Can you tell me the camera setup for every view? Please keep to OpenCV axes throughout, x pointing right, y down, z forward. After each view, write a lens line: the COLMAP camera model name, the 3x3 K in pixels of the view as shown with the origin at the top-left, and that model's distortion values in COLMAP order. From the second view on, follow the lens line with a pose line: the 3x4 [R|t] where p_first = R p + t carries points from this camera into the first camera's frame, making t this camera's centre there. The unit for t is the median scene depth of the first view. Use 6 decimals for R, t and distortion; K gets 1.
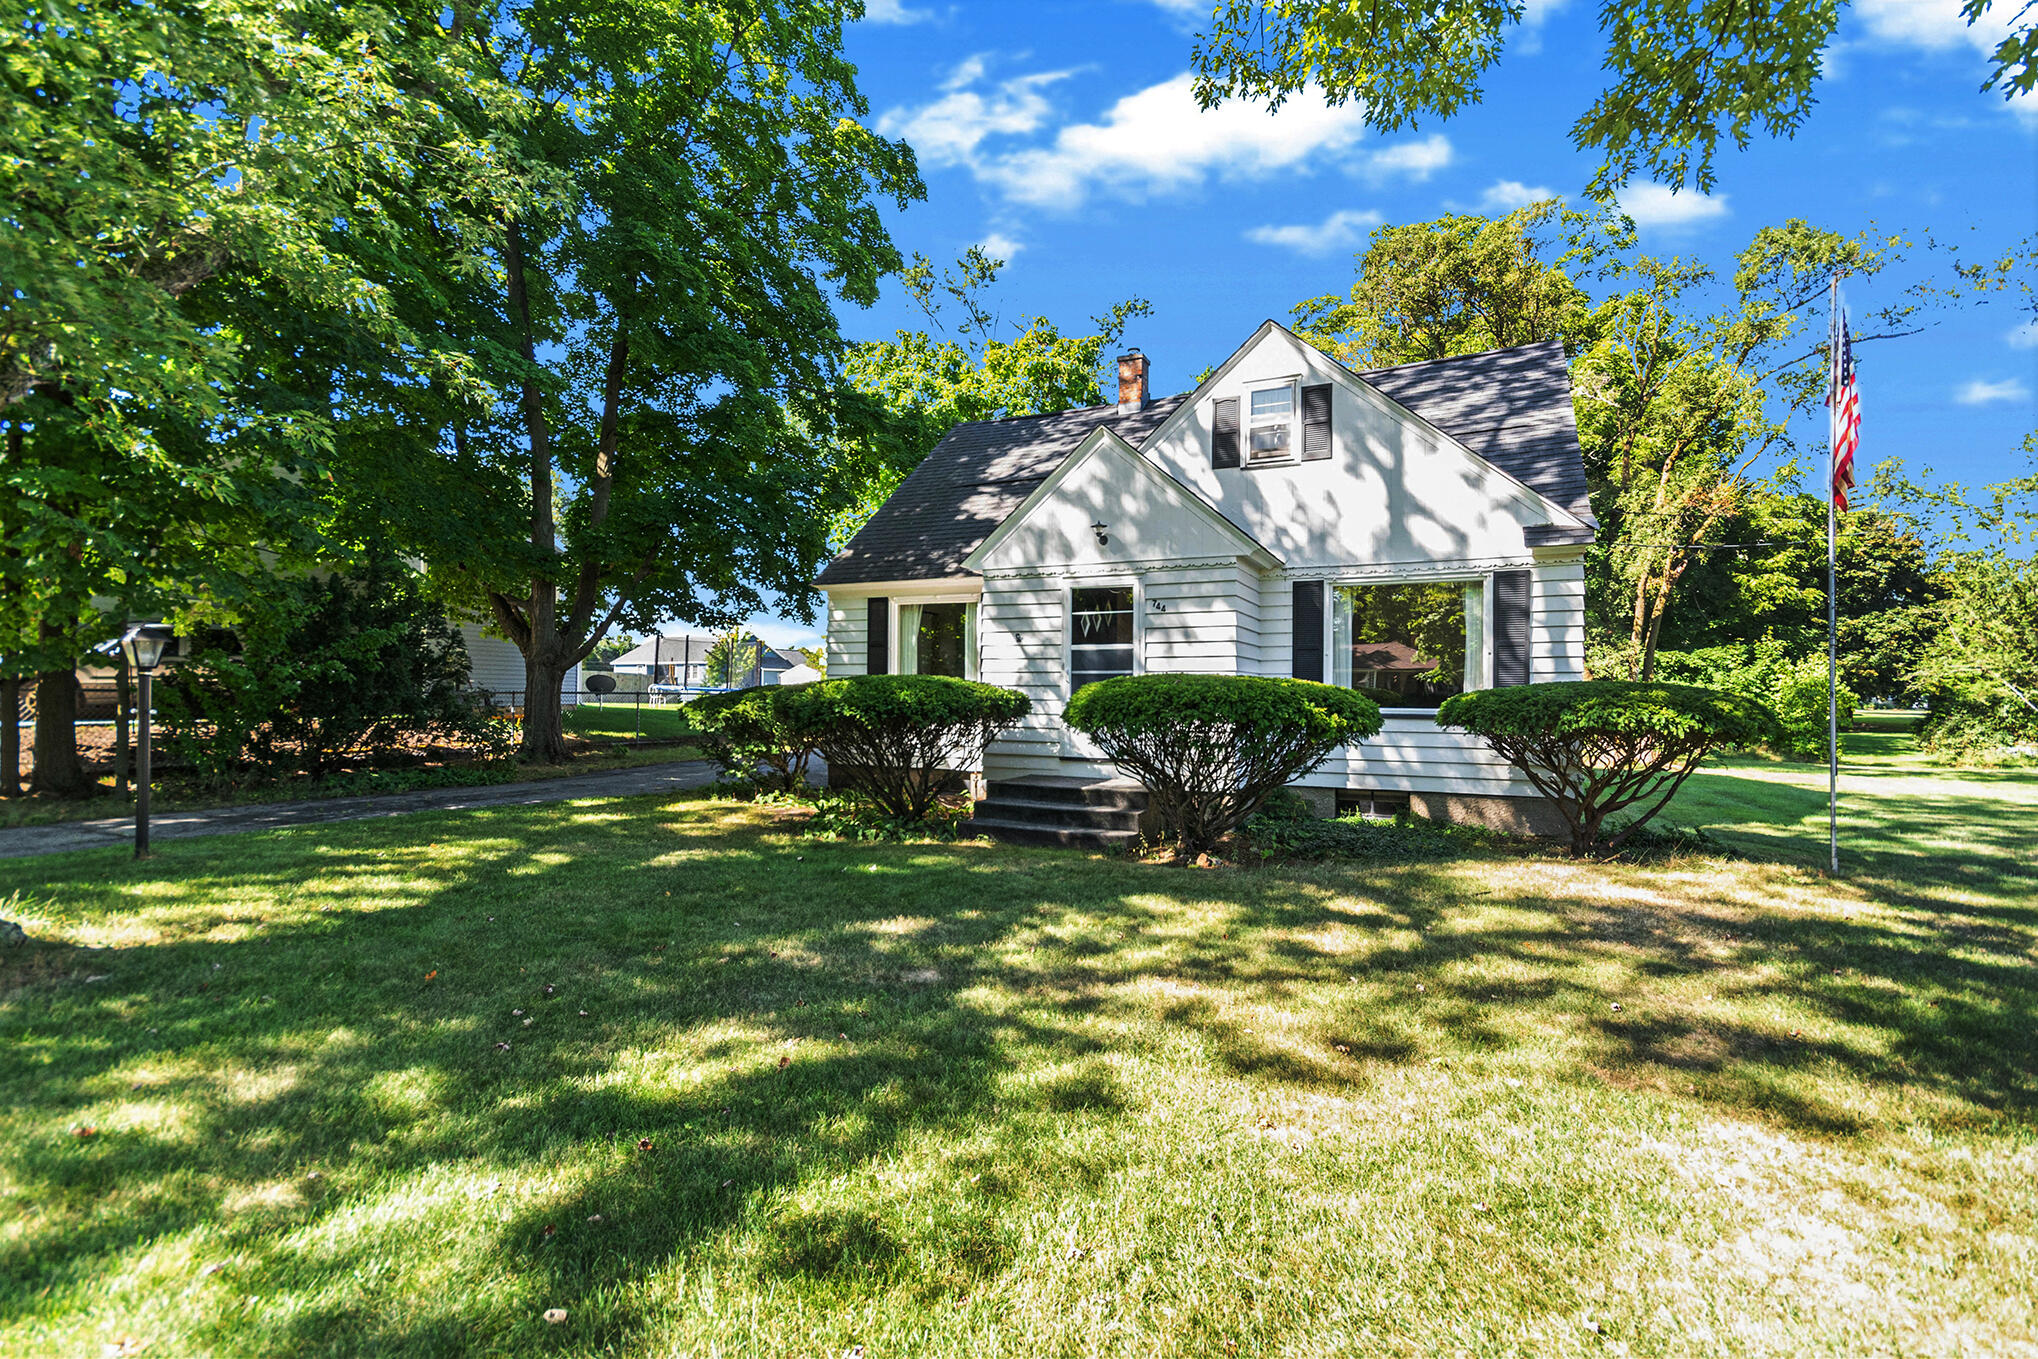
lens RADIAL K [[891.7, 0, 1019.0], [0, 891.7, 679.5], [0, 0, 1]] dist [0.019820, -0.000468]
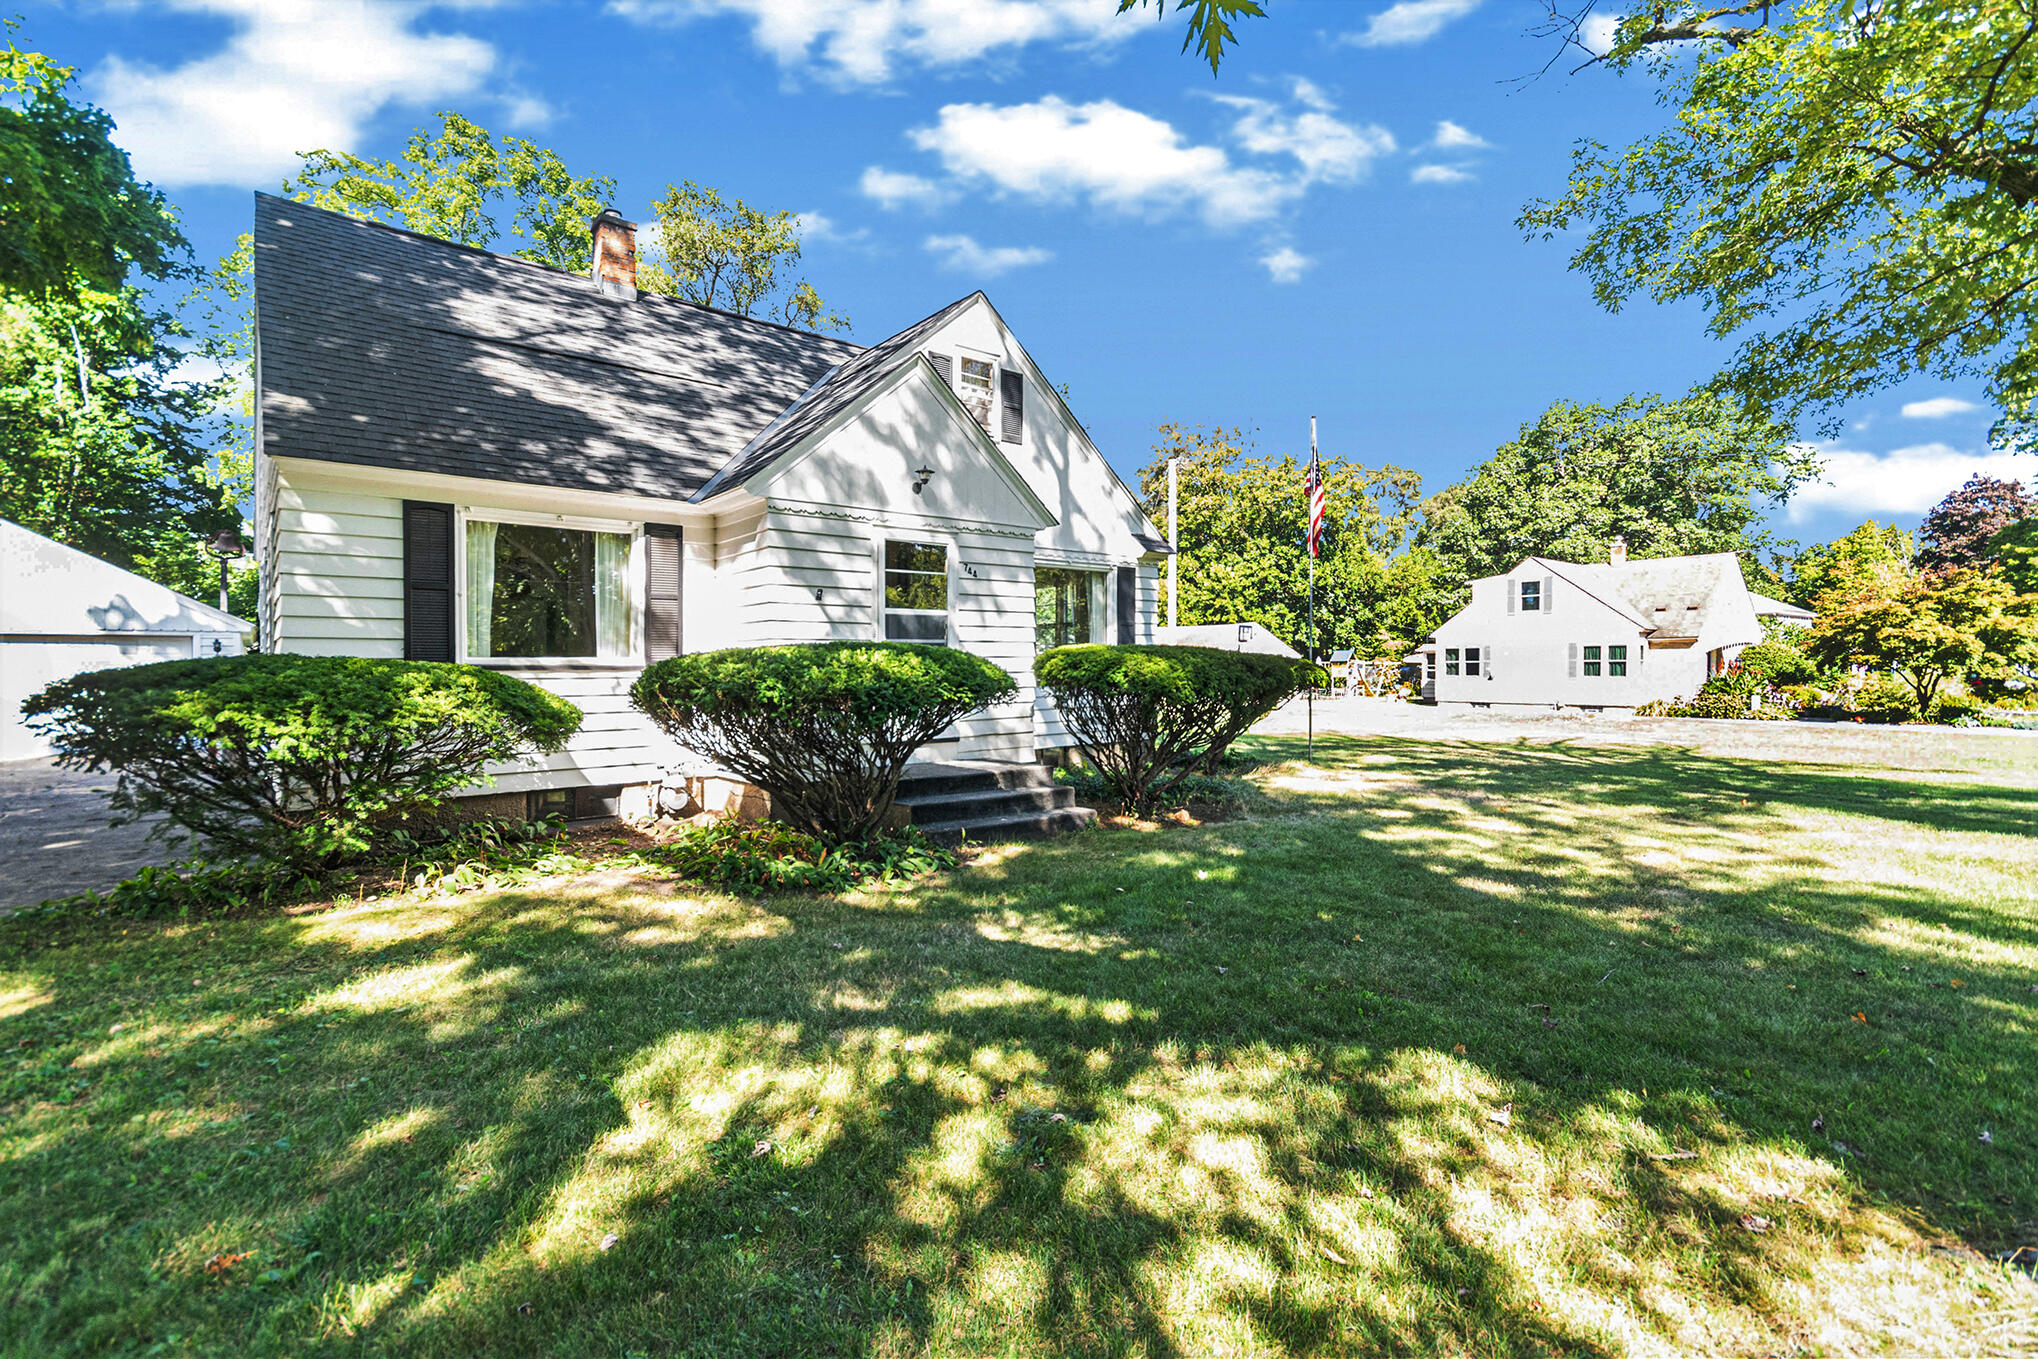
lens RADIAL K [[925.1, 0, 1023.2], [0, 925.1, 651.5], [0, 0, 1]] dist [0.023696, -0.000116]
pose [[0.432228, -0.004161, 0.901755, -0.662131], [-0.008458, 0.999927, 0.008668, -0.006560], [-0.901724, -0.011374, 0.432162, 0.501684]]
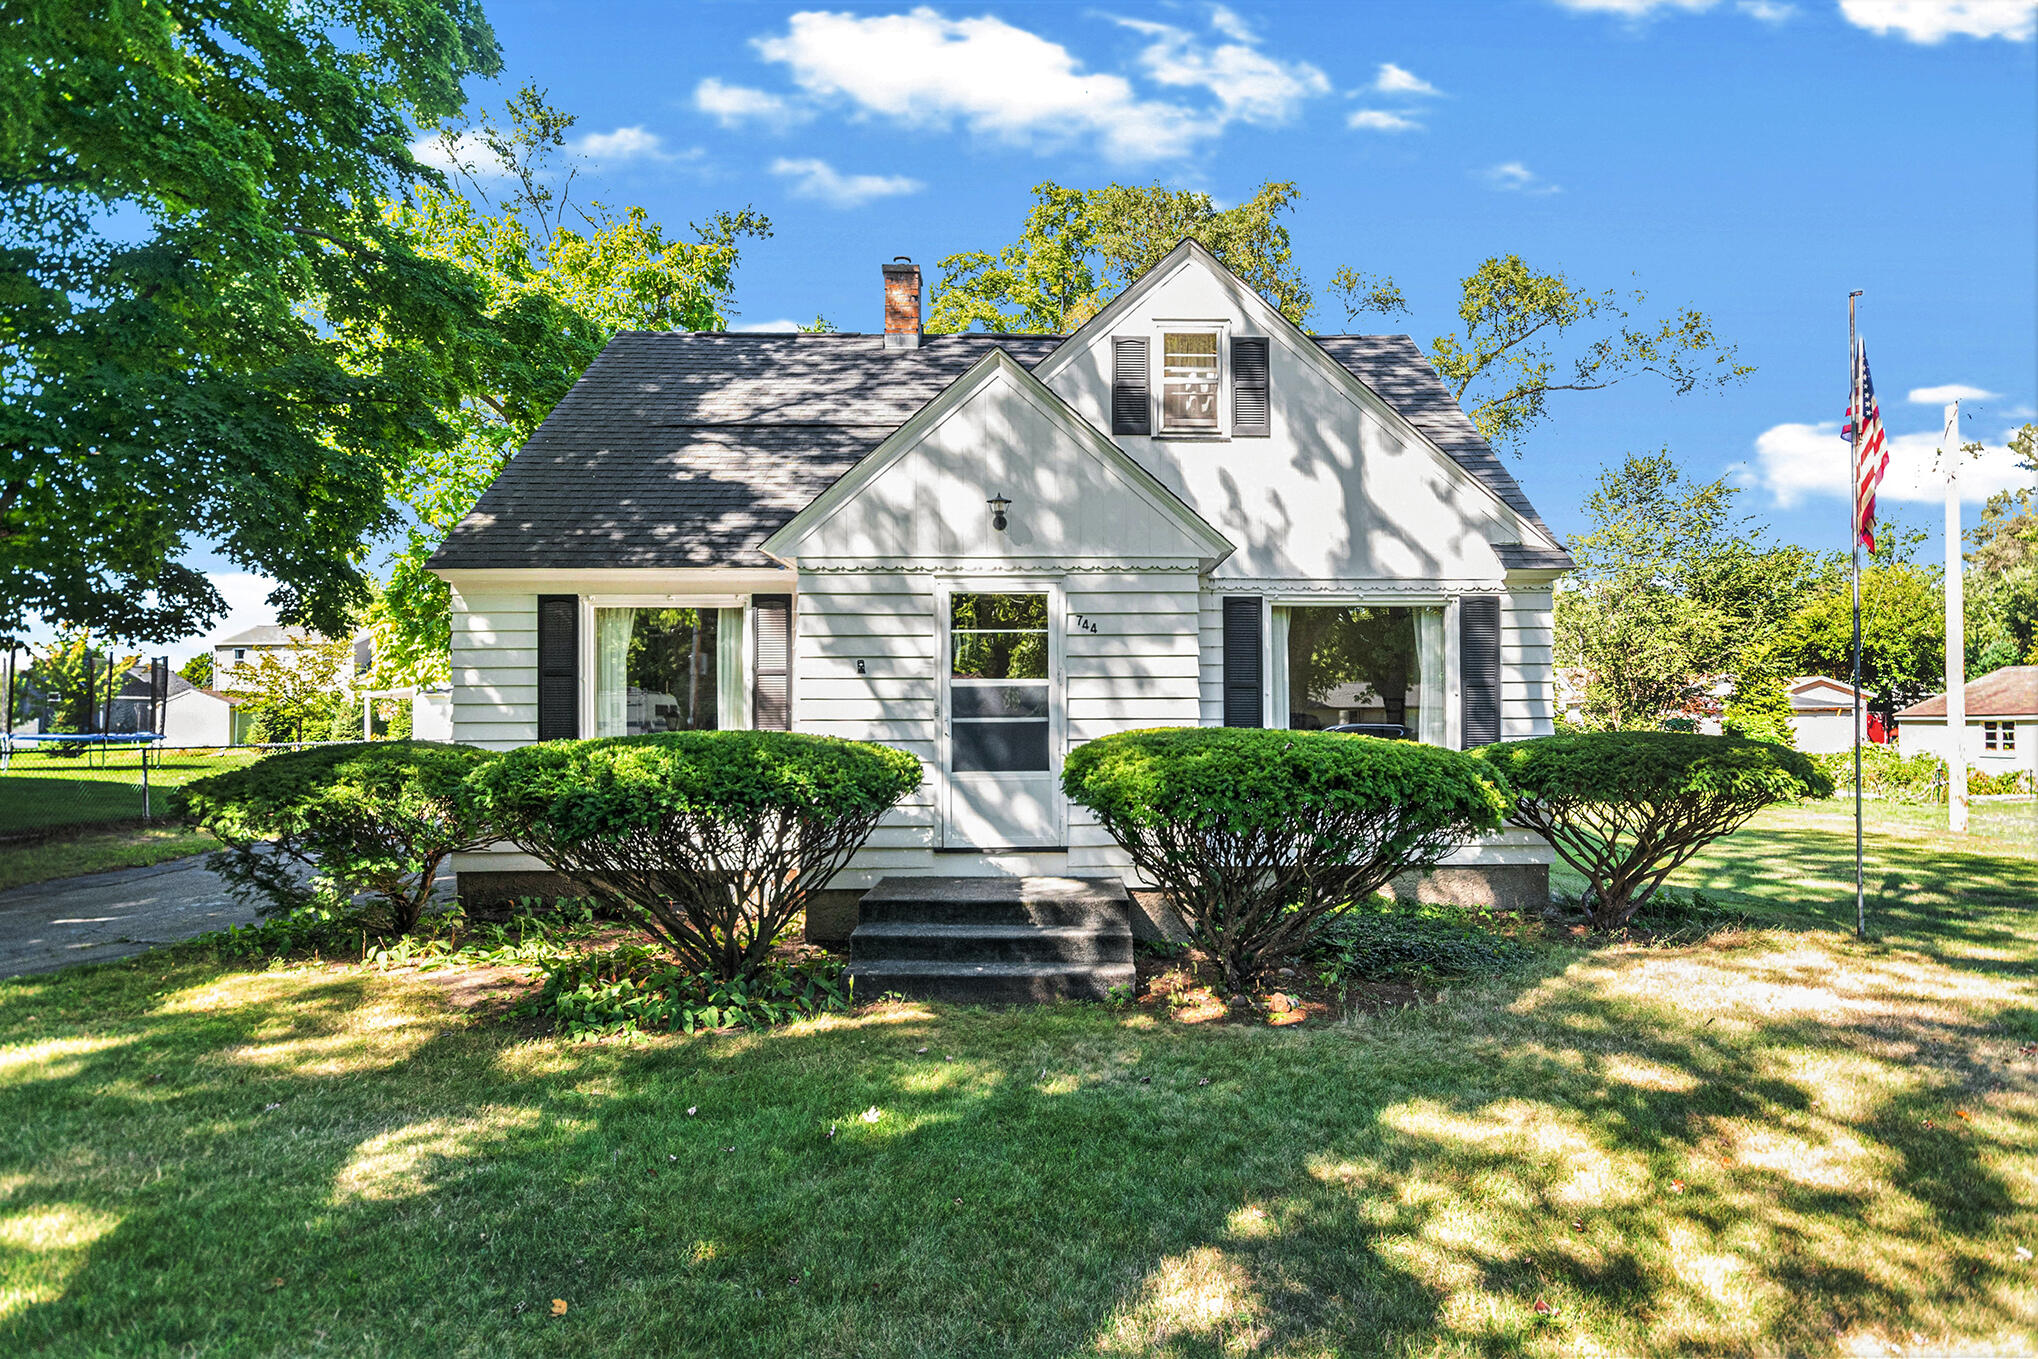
lens RADIAL K [[1050.7, 0, 1022.7], [0, 1050.7, 717.0], [0, 0, 1]] dist [0.002131, 0.000961]
pose [[0.896918, -0.013421, 0.441993, -0.239054], [0.005492, 0.999800, 0.019213, -0.025548], [-0.442163, -0.014805, 0.896813, 0.270711]]
